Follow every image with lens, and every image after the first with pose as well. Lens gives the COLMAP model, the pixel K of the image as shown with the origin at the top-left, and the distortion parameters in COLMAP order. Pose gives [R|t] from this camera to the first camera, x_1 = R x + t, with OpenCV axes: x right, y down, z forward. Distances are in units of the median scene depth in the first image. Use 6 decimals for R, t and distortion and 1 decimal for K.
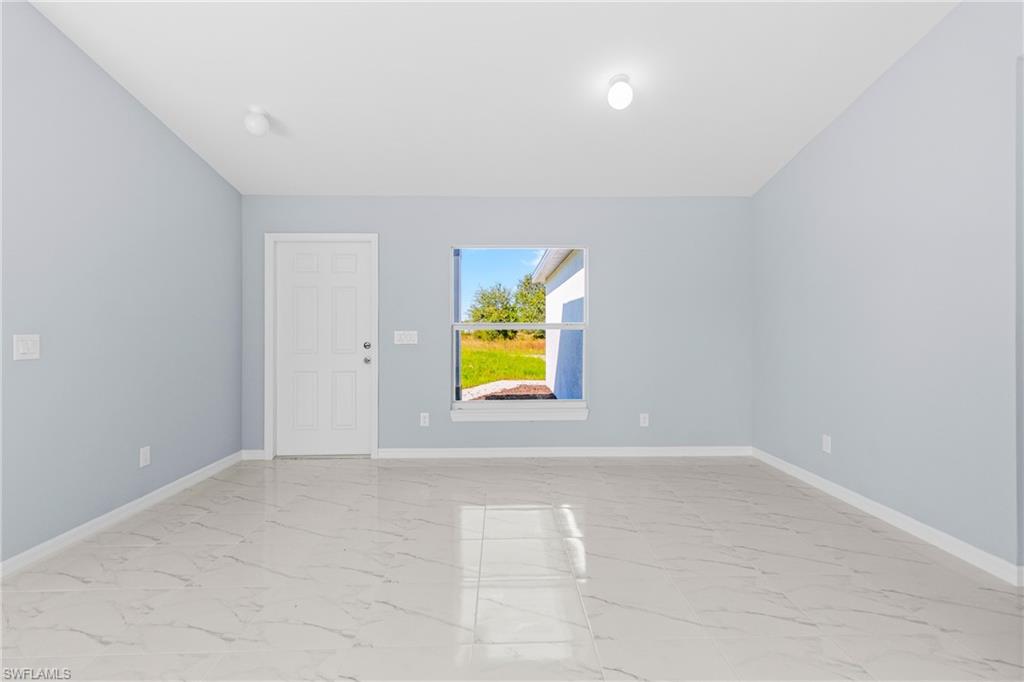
lens RADIAL K [[474.0, 0, 512.3], [0, 474.0, 328.8], [0, 0, 1]] dist [0.010723, -0.000416]
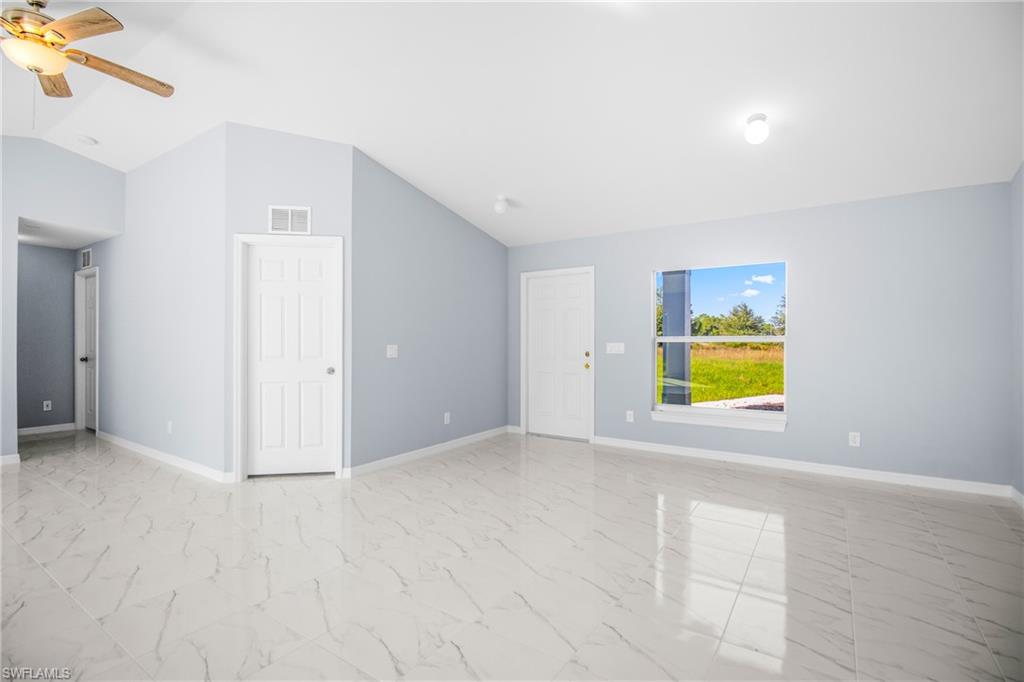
lens RADIAL K [[472.1, 0, 517.6], [0, 472.1, 337.8], [0, 0, 1]] dist [-0.000823, 0.000150]
pose [[0.819396, -0.000605, -0.573228, 0.272980], [0.000748, 1.000000, 0.000014, -0.009192], [0.573228, -0.000441, 0.819396, -0.150006]]
